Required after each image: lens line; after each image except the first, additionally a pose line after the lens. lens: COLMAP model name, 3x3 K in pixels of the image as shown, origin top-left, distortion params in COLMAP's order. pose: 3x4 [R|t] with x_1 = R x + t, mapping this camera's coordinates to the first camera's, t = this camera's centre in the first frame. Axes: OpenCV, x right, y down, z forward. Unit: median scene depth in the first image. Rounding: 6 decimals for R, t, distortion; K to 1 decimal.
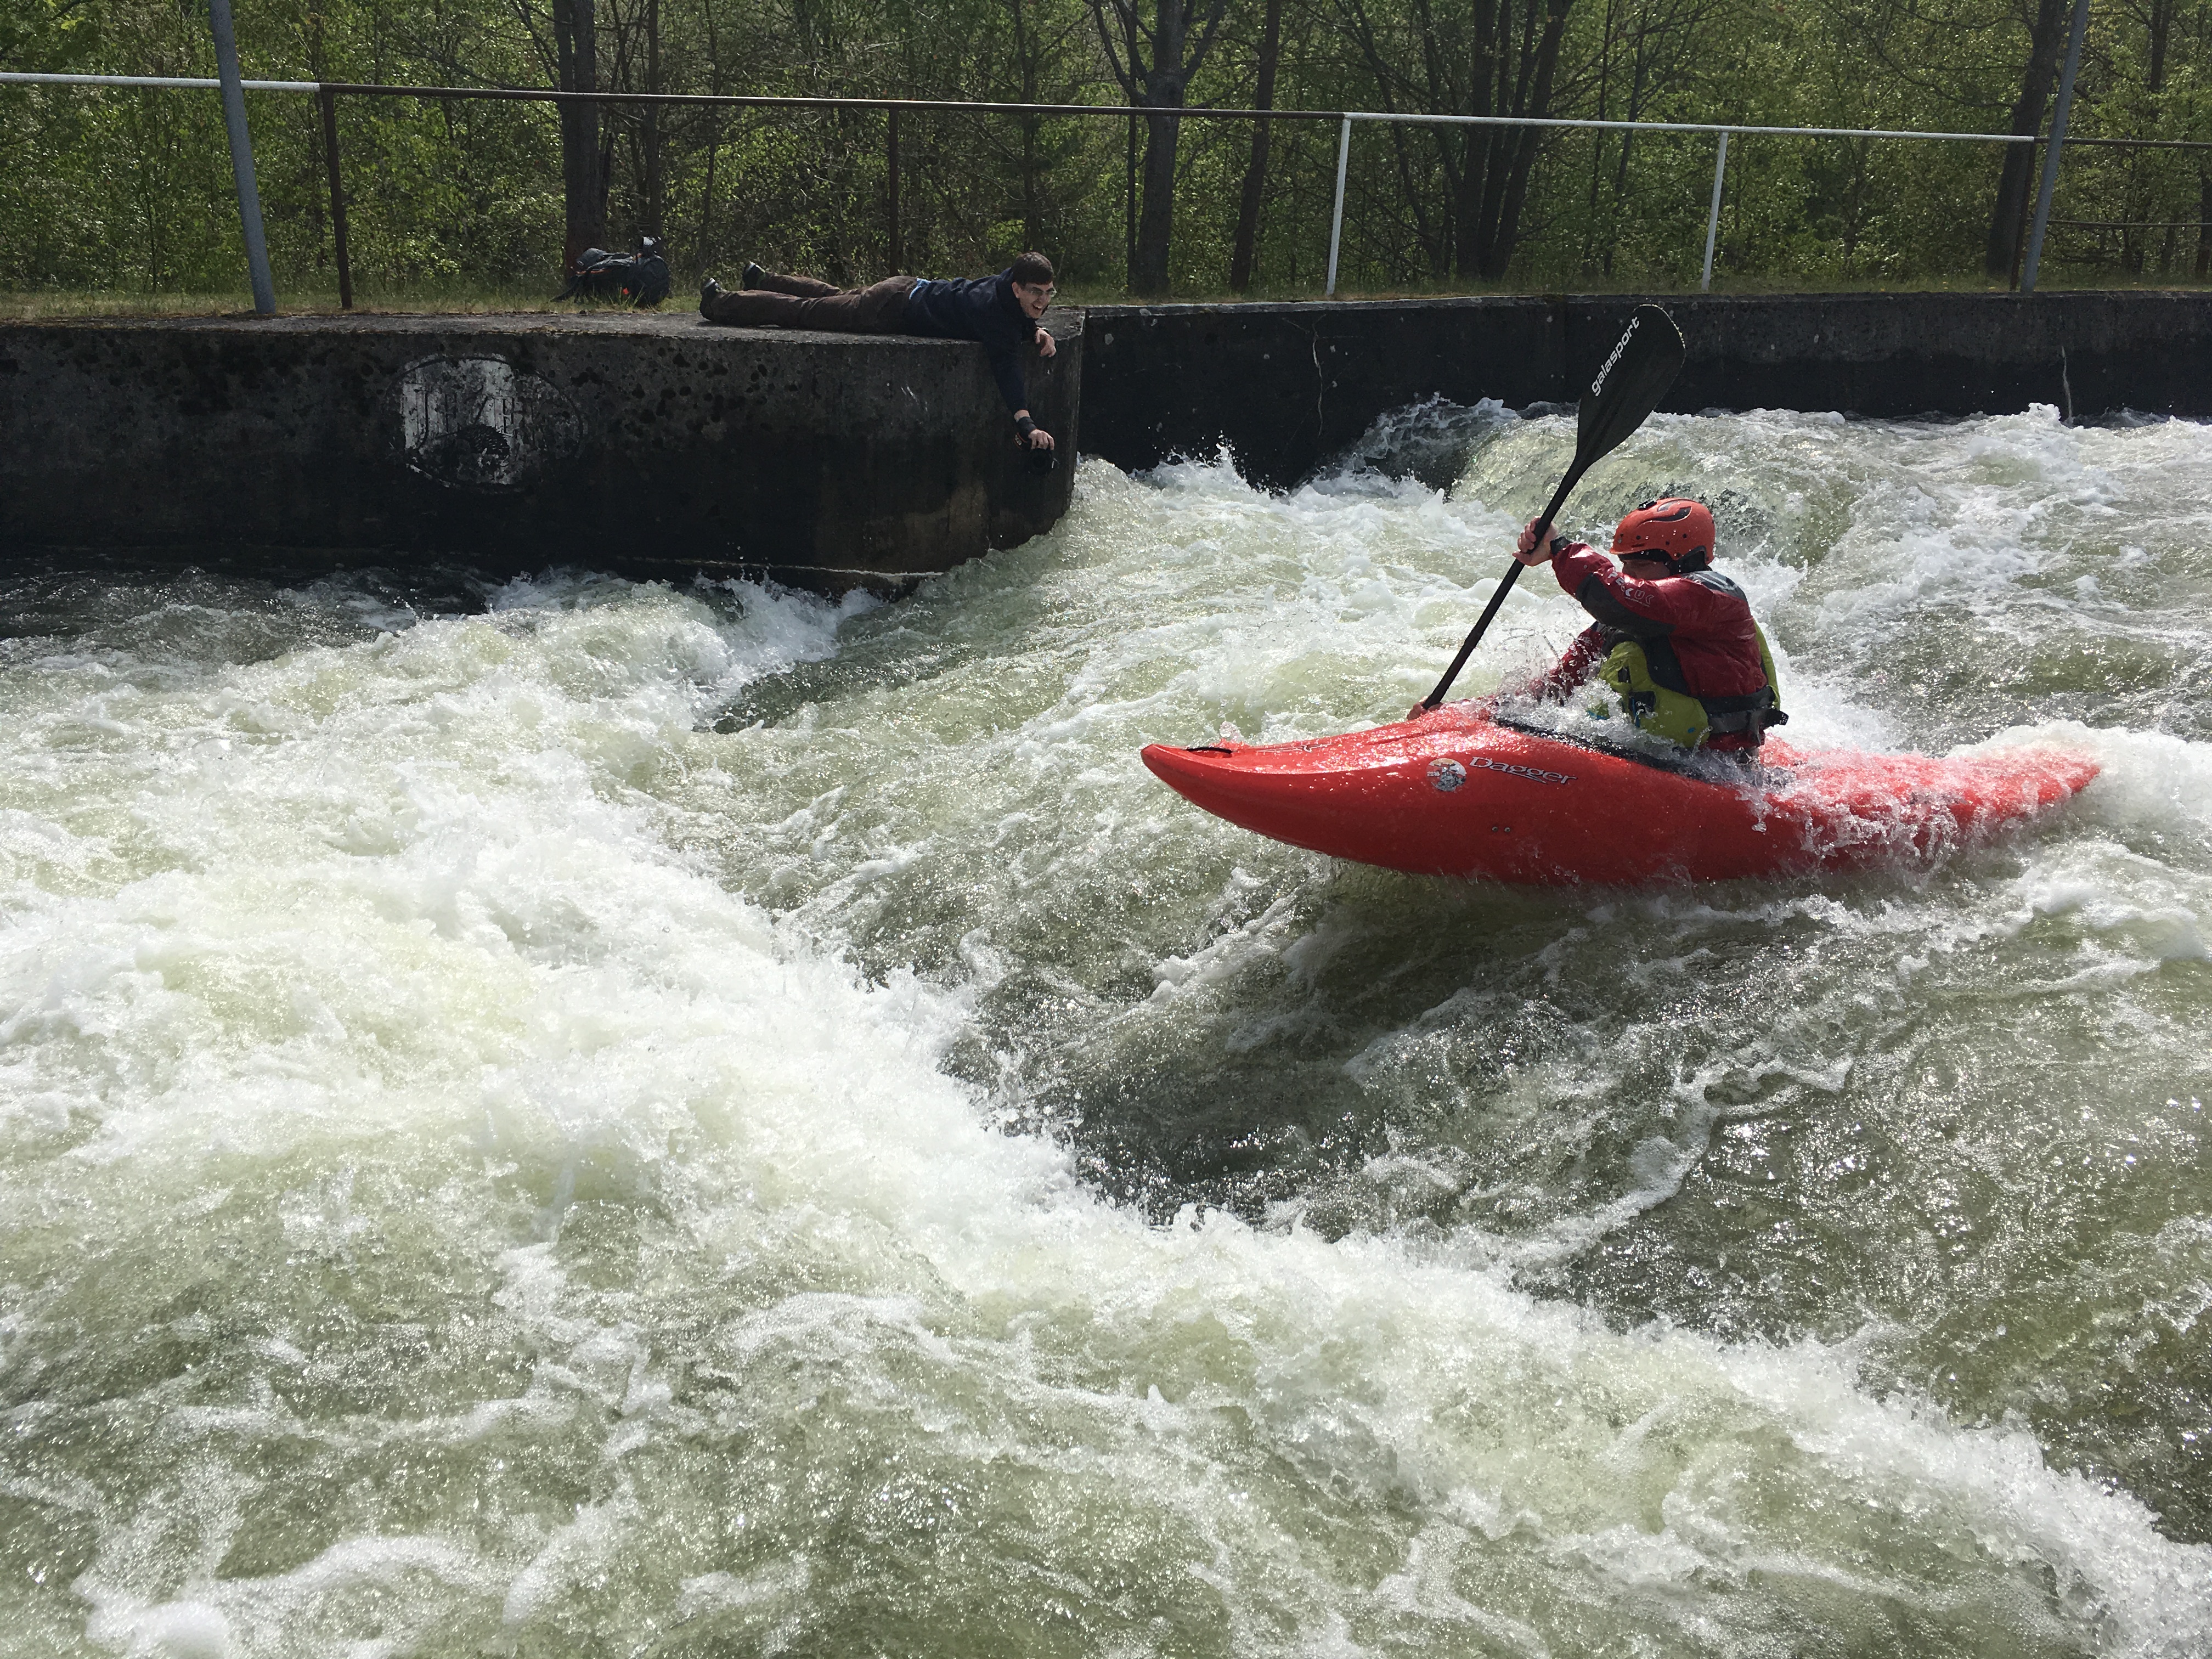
lens RADIAL K [[1852.5, 0, 1101.7], [0, 1852.5, 802.4], [0, 0, 1]] dist [0.075894, -0.099473]
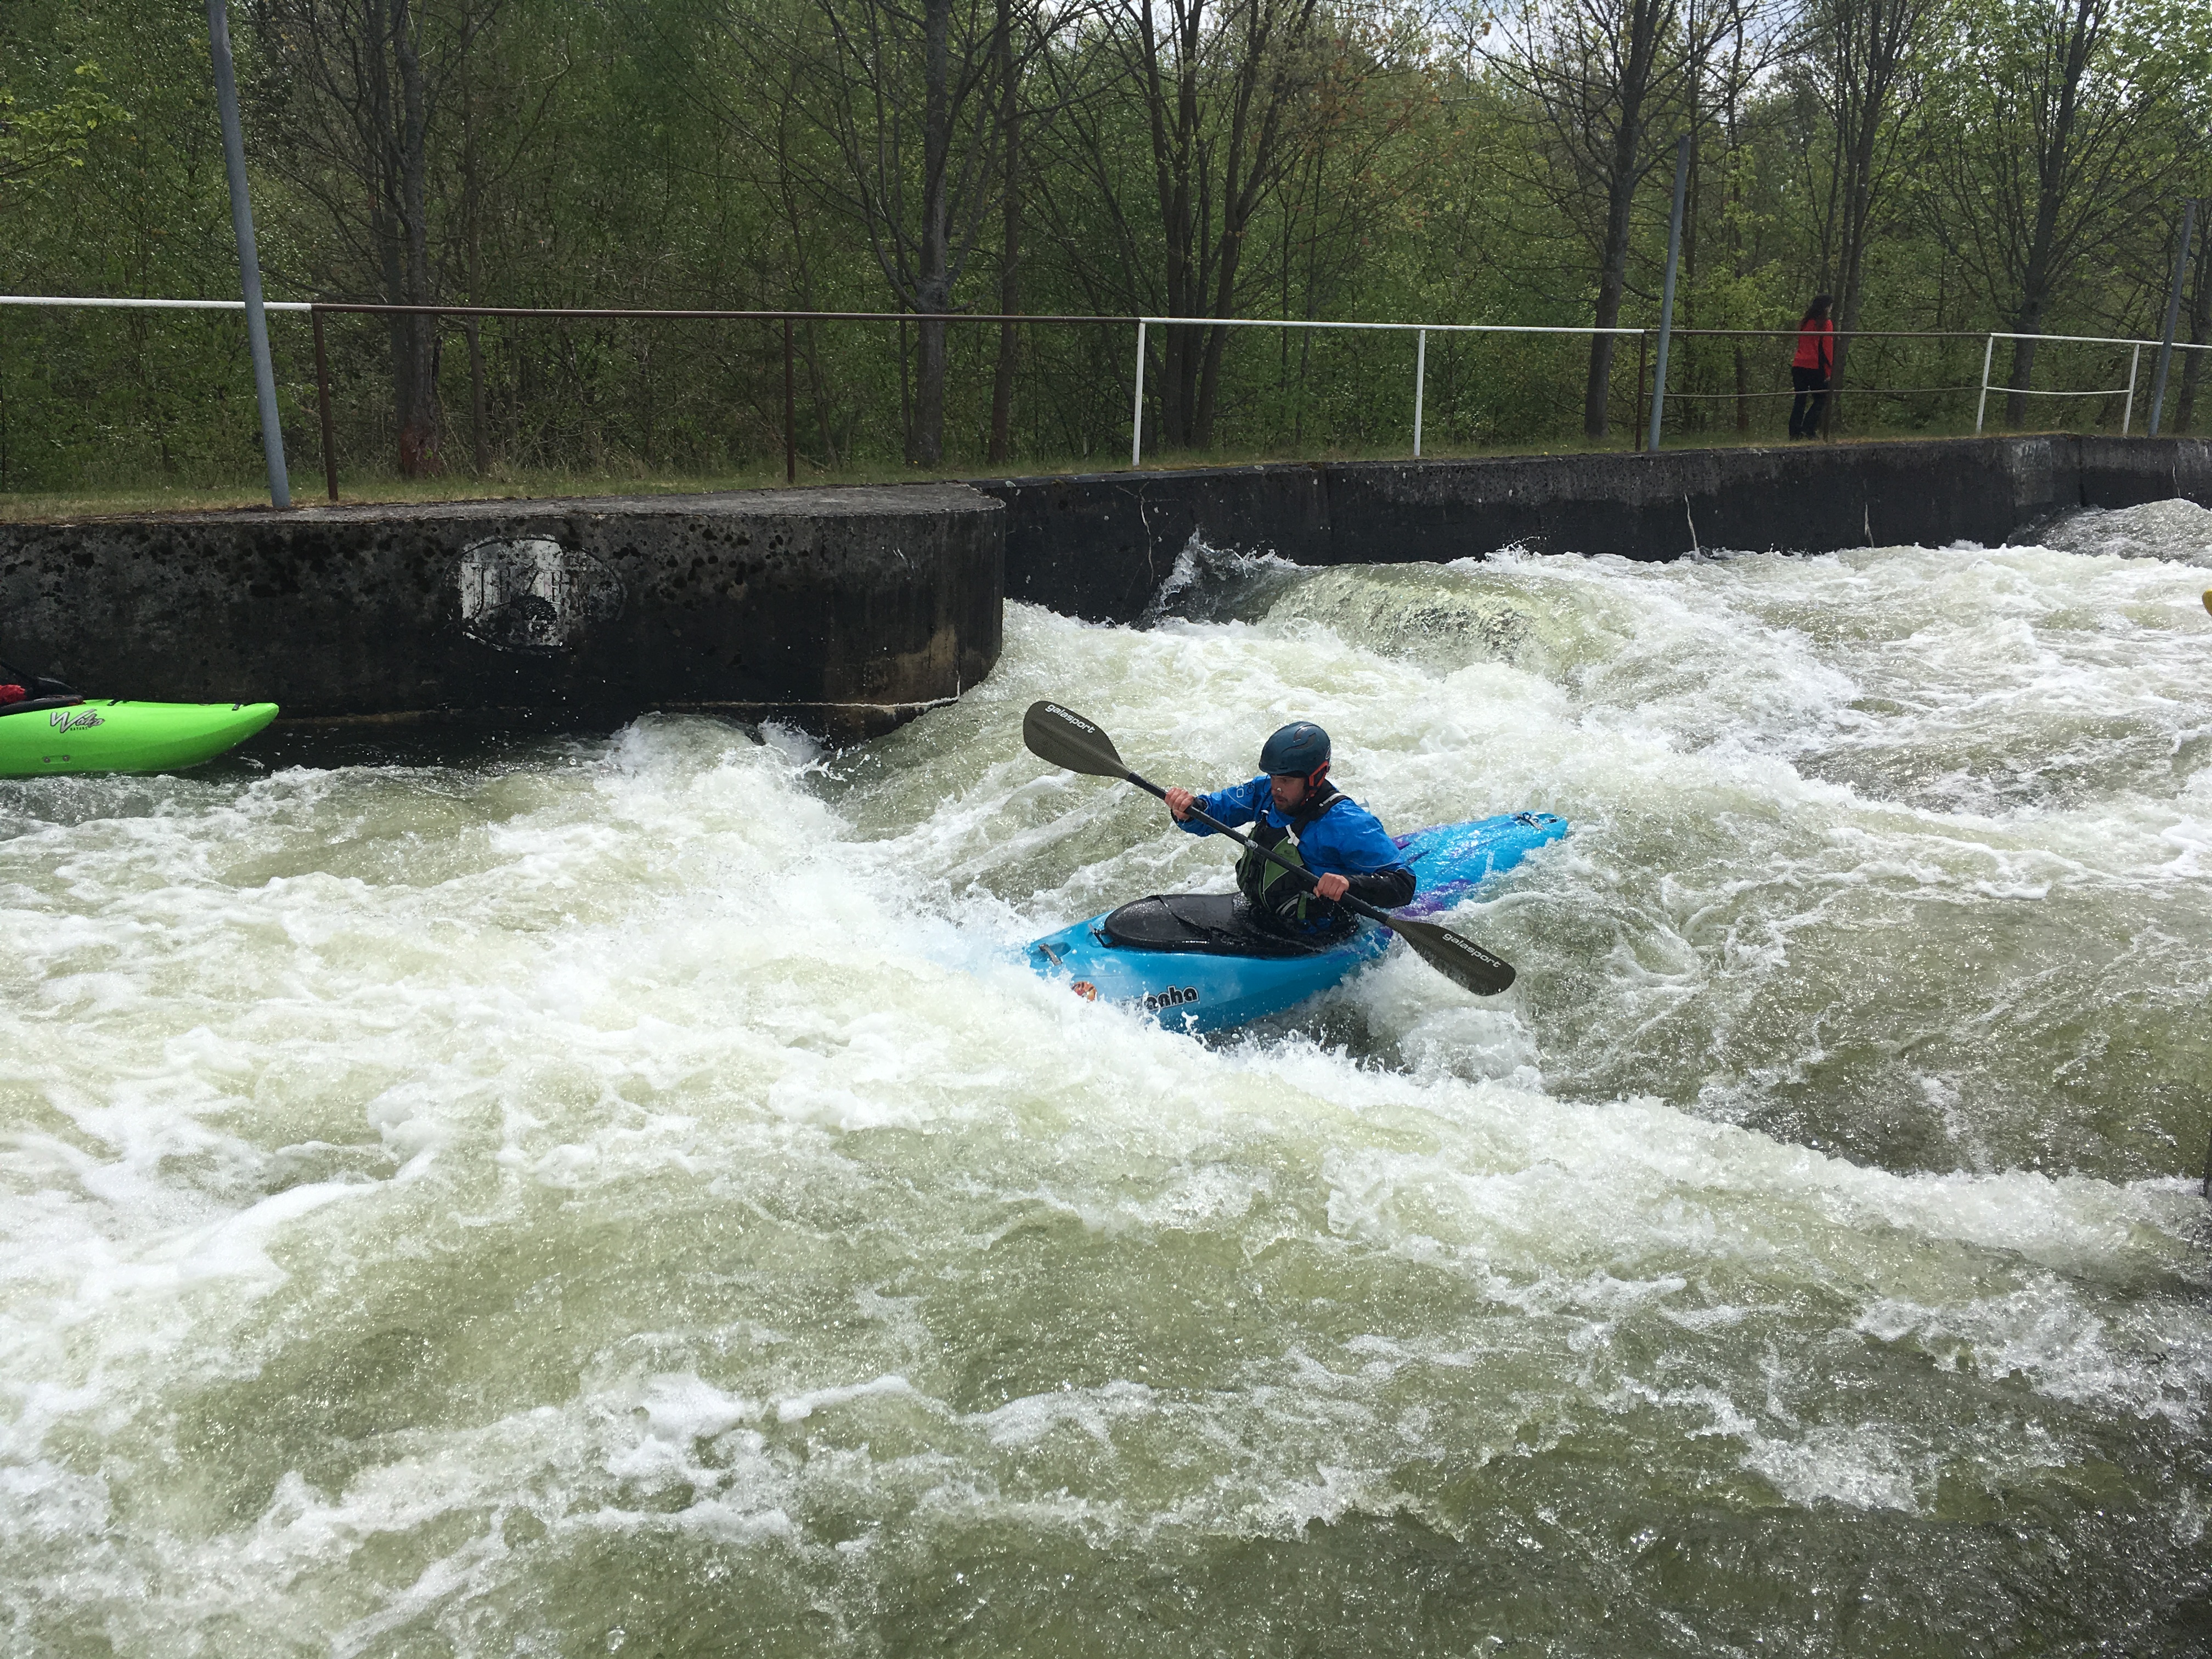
lens RADIAL K [[1852.5, 0, 1104.3], [0, 1852.5, 818.9], [0, 0, 1]] dist [0.075894, -0.099473]
pose [[0.973520, -0.066689, 0.218659, -0.249772], [0.083668, 0.994079, -0.069325, 0.044258], [-0.212741, 0.085785, 0.973336, -0.182223]]
